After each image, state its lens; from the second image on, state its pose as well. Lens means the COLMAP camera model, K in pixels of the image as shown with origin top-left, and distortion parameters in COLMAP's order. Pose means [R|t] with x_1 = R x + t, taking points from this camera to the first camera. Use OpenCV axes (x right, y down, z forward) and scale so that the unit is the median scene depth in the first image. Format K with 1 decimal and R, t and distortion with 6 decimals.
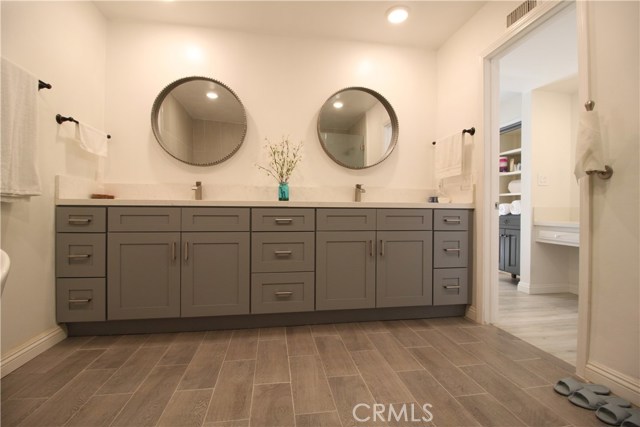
lens RADIAL K [[297.1, 0, 319.4], [0, 297.1, 212.0], [0, 0, 1]] dist [-0.017085, -0.000891]
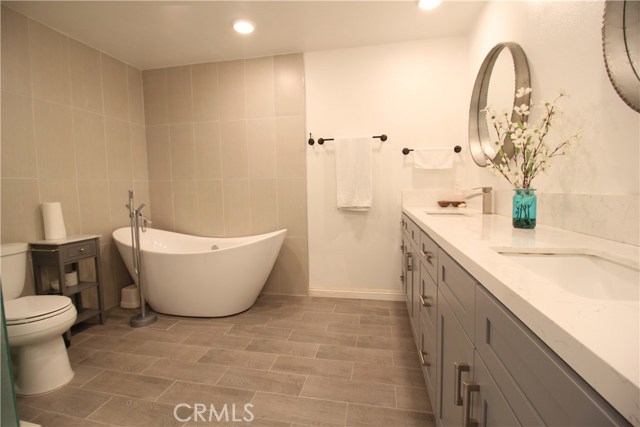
lens RADIAL K [[297.1, 0, 319.3], [0, 297.1, 213.5], [0, 0, 1]] dist [-0.017085, -0.000891]
pose [[-0.355808, 0.082624, -0.930900, 0.759553], [0.018332, 0.996510, 0.081441, -0.163872], [0.934379, 0.011912, -0.356081, 1.325443]]
